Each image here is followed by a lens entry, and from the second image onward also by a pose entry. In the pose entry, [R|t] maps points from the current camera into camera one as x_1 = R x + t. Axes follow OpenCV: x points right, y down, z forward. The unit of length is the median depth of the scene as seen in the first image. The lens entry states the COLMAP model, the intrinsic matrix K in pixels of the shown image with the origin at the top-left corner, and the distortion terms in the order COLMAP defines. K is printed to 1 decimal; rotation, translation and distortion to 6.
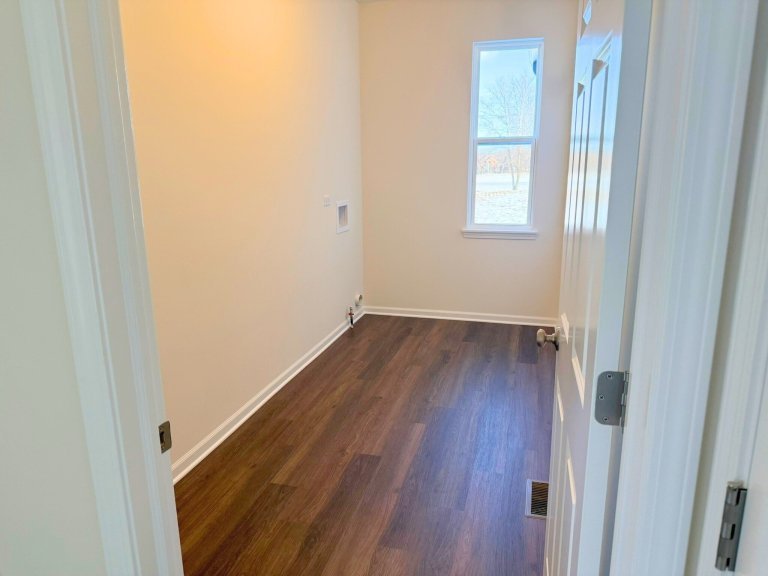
lens RADIAL K [[557.1, 0, 373.9], [0, 557.1, 289.9], [0, 0, 1]] dist [0.145324, -0.178590]
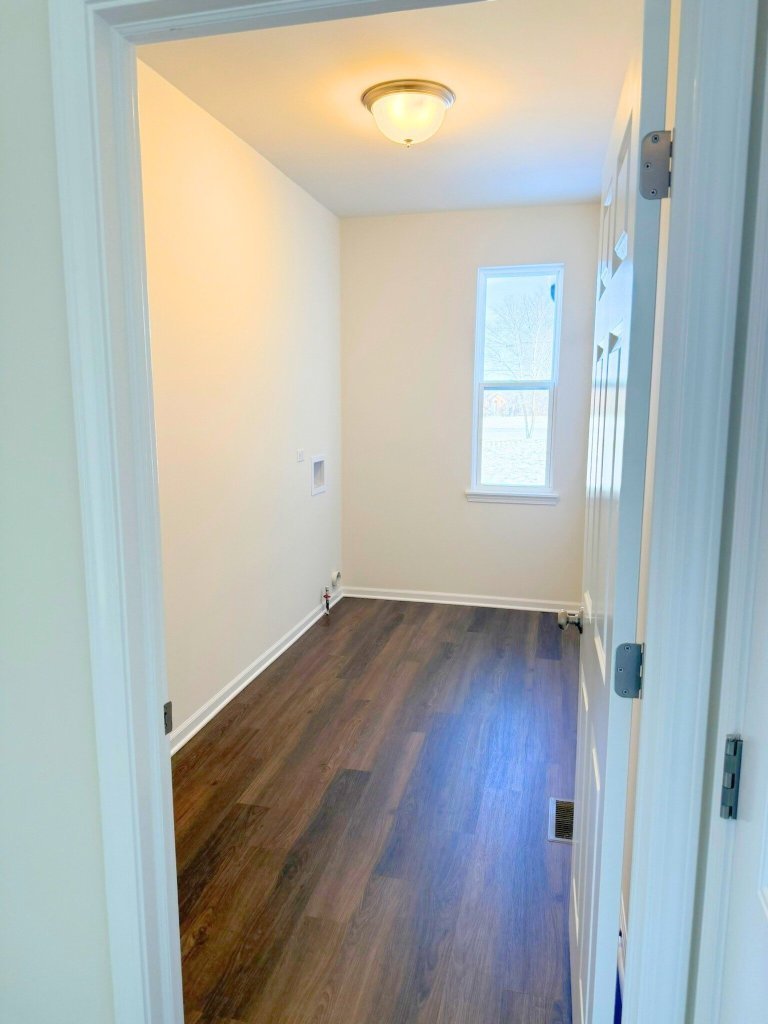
lens RADIAL K [[742.8, 0, 364.8], [0, 742.8, 512.7], [0, 0, 1]] dist [0.145324, -0.178590]
pose [[0.999591, 0.009058, 0.027109, -0.029161], [-0.007043, 0.997269, -0.073513, 0.003242], [-0.027701, 0.073292, 0.996926, -0.108064]]
